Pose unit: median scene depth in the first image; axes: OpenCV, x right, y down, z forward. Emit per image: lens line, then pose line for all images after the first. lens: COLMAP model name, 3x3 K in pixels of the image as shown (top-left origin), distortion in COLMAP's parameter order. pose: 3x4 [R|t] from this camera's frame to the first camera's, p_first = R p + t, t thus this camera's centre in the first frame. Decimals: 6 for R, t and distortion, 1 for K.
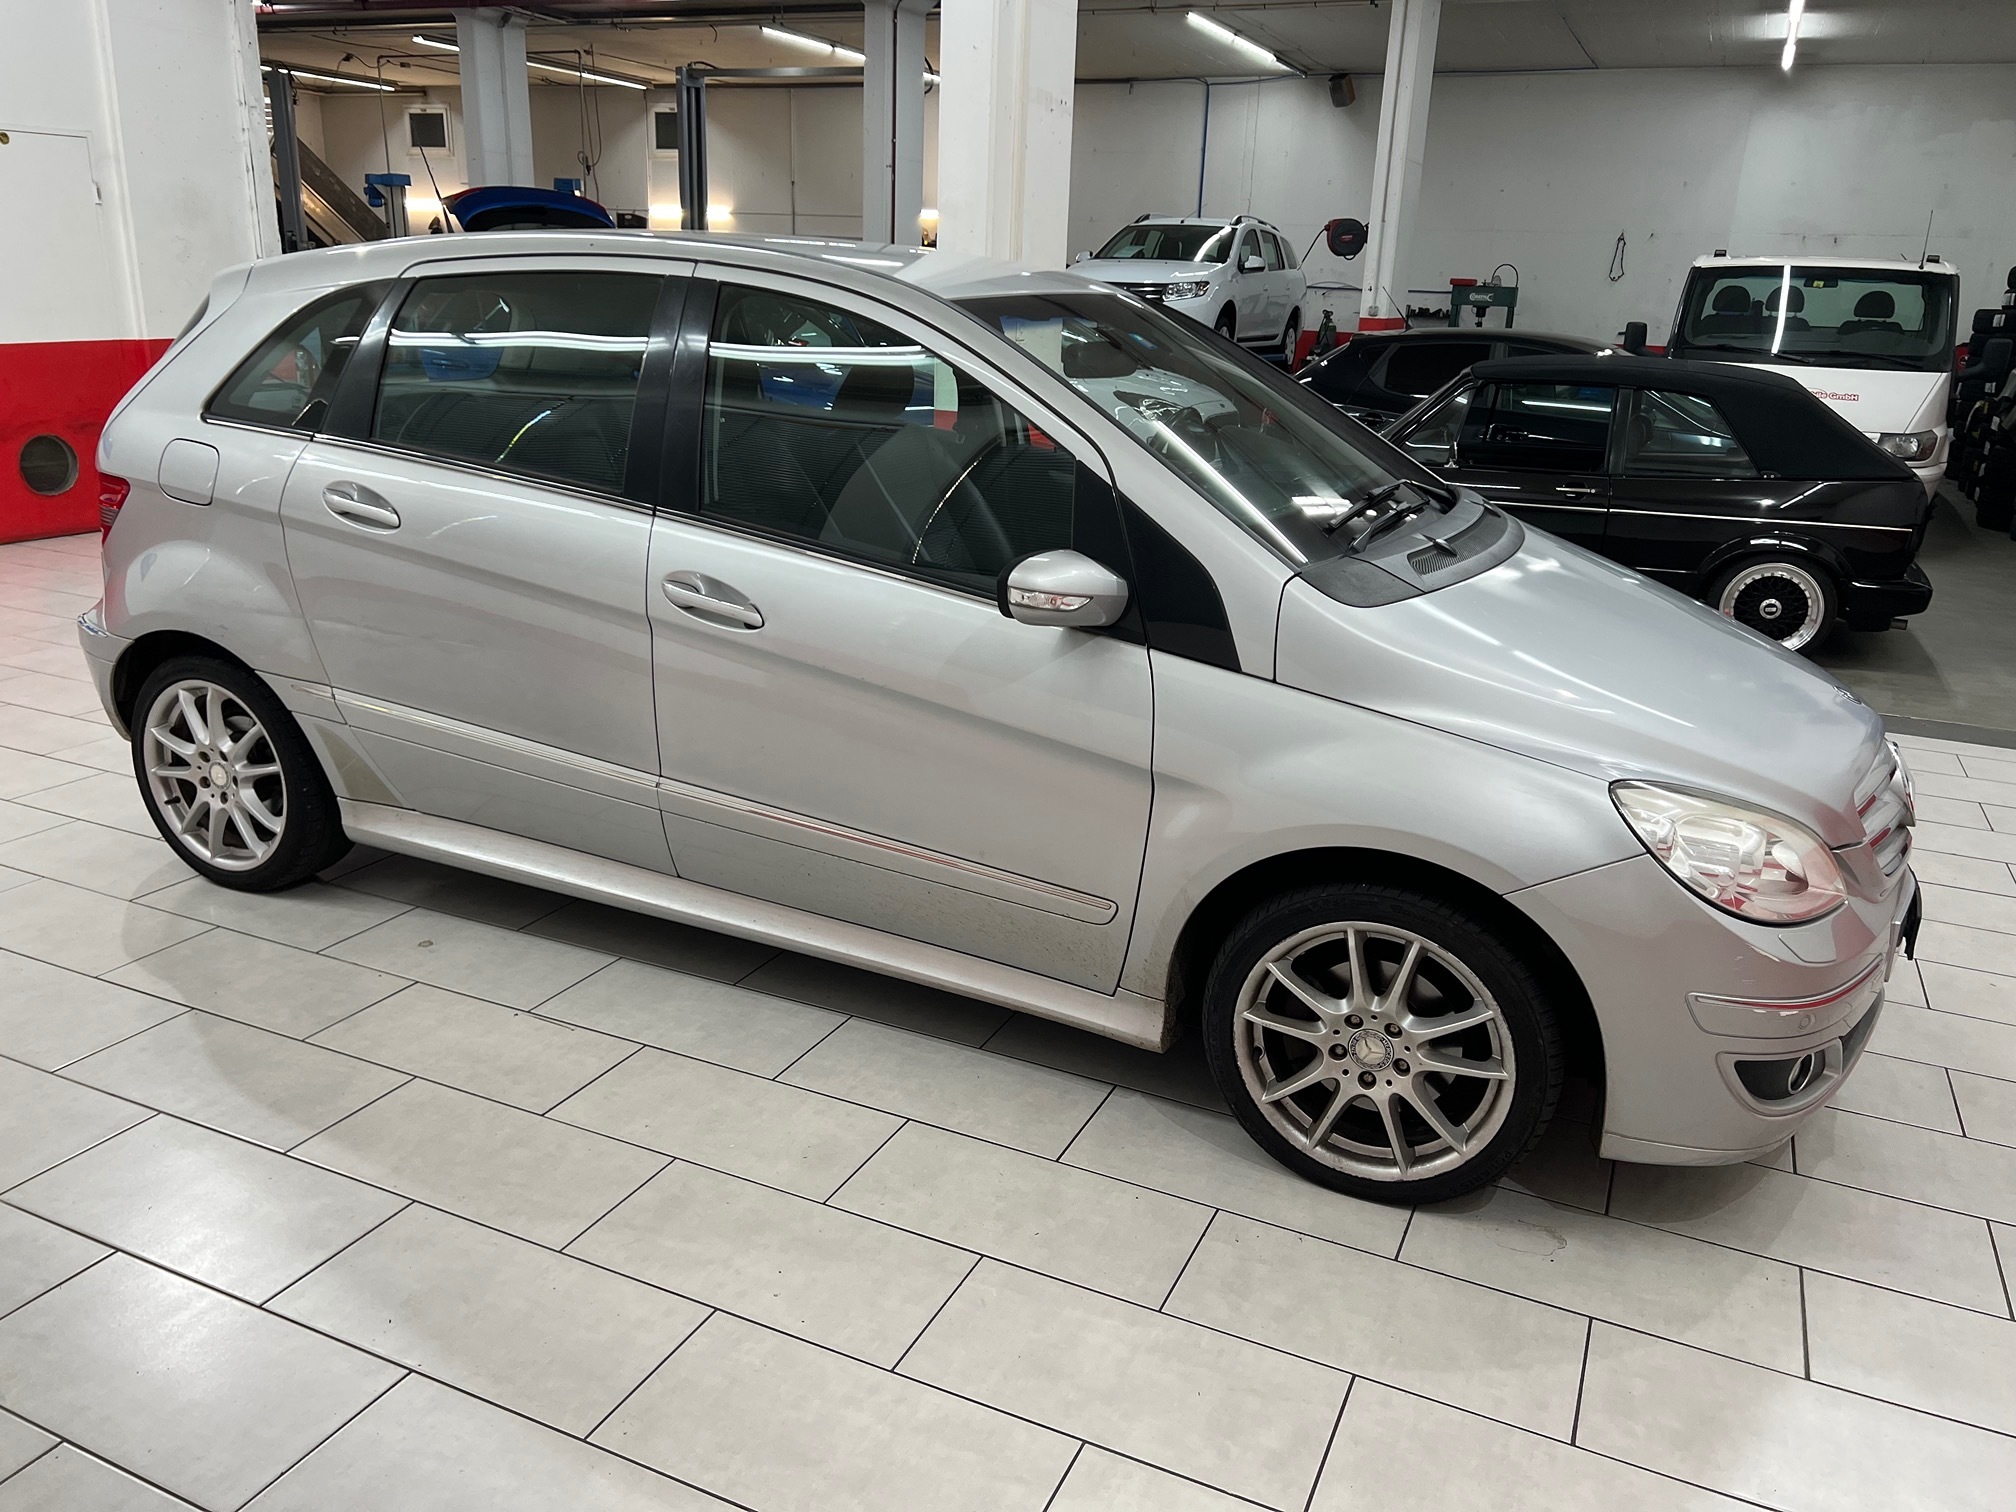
lens RADIAL K [[1491.9, 0, 1022.8], [0, 1491.9, 755.2], [0, 0, 1]] dist [0.062654, -0.068235]
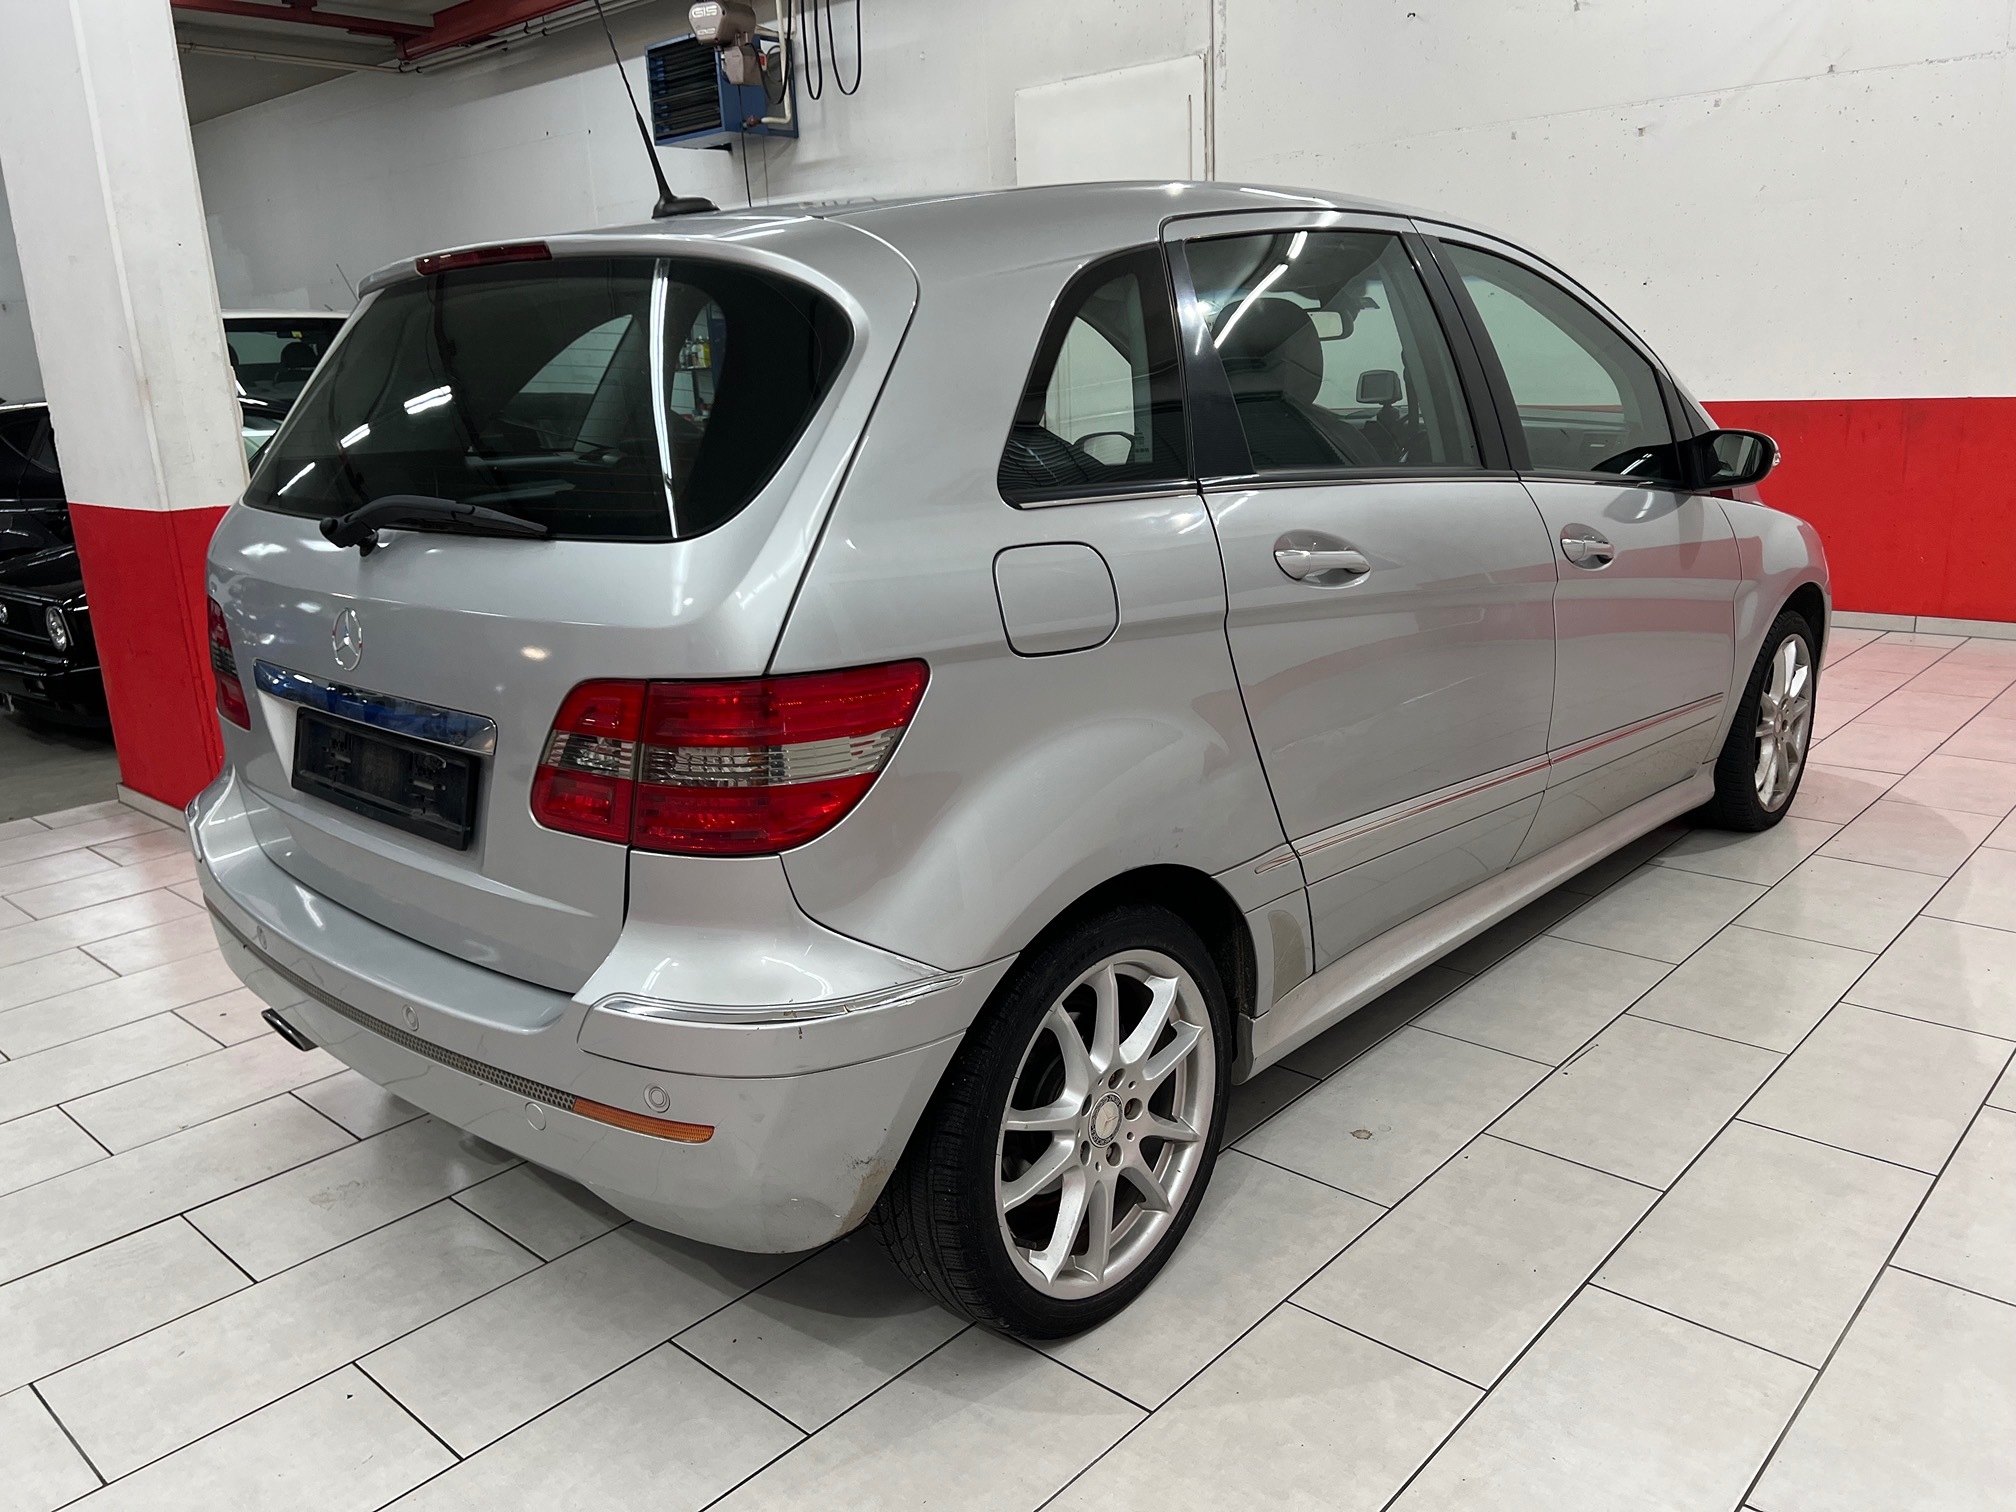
lens RADIAL K [[1513.3, 0, 1013.4], [0, 1513.3, 749.0], [0, 0, 1]] dist [0.060918, -0.066261]
pose [[0.304164, -0.283592, 0.909428, -1.077575], [0.336453, 0.925116, 0.175956, -0.238901], [-0.891226, 0.252460, 0.376802, 0.827740]]
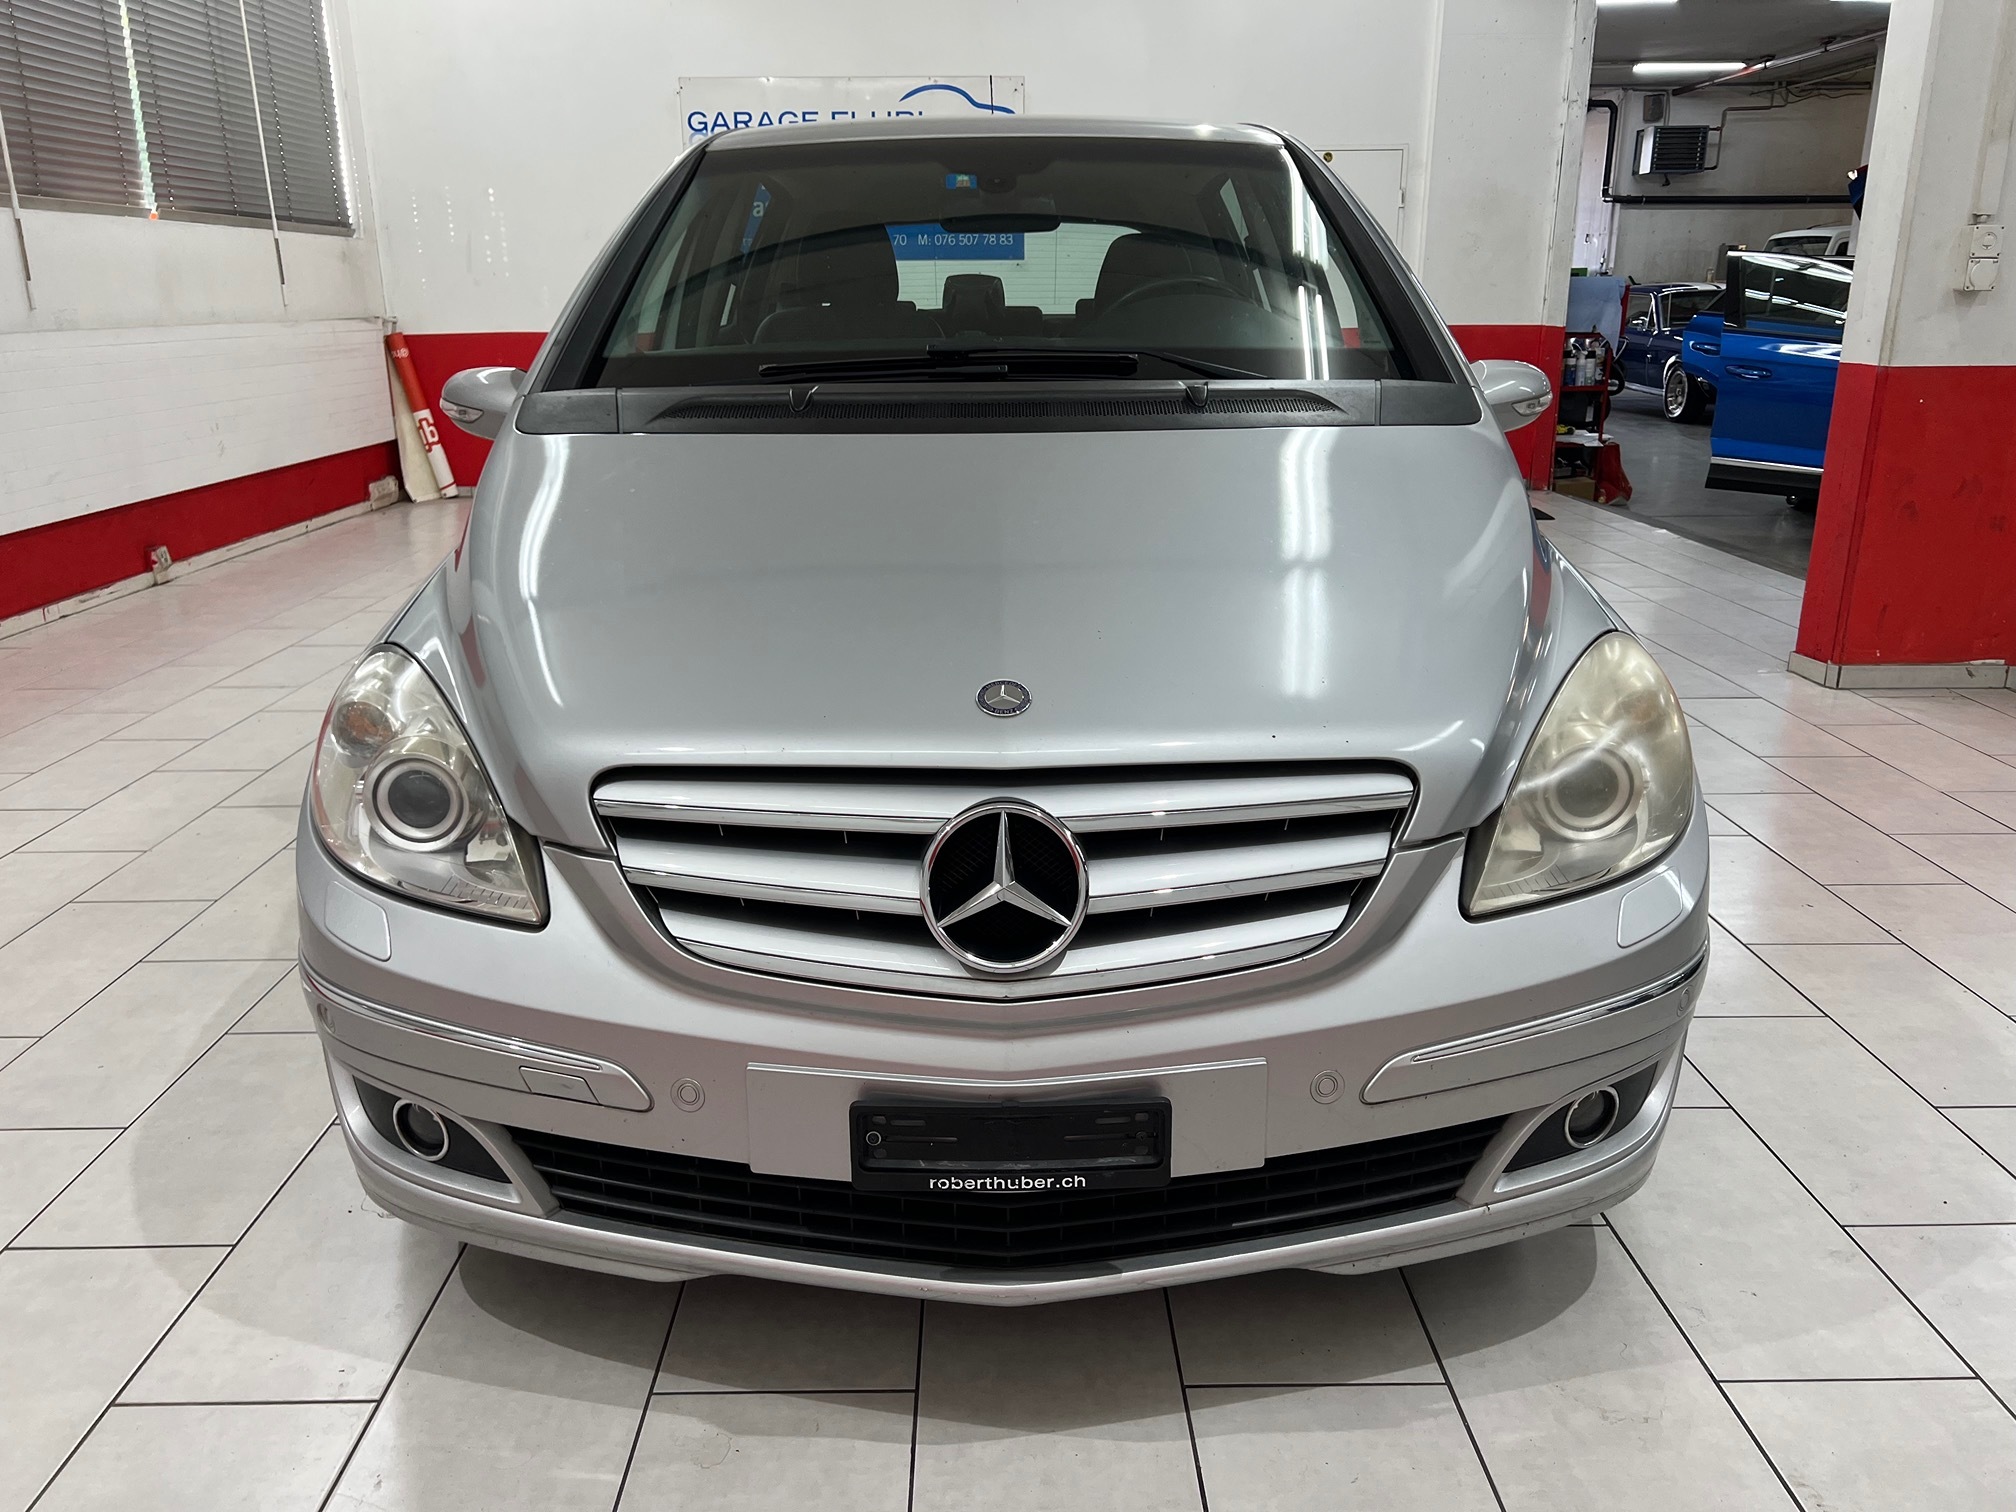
lens RADIAL K [[1502.6, 0, 1002.0], [0, 1502.6, 764.7], [0, 0, 1]] dist [0.065584, -0.075597]
pose [[0.425512, 0.230917, -0.874995, 0.835188], [-0.256240, 0.958070, 0.128230, -0.067878], [0.867917, 0.169645, 0.466841, 0.620619]]
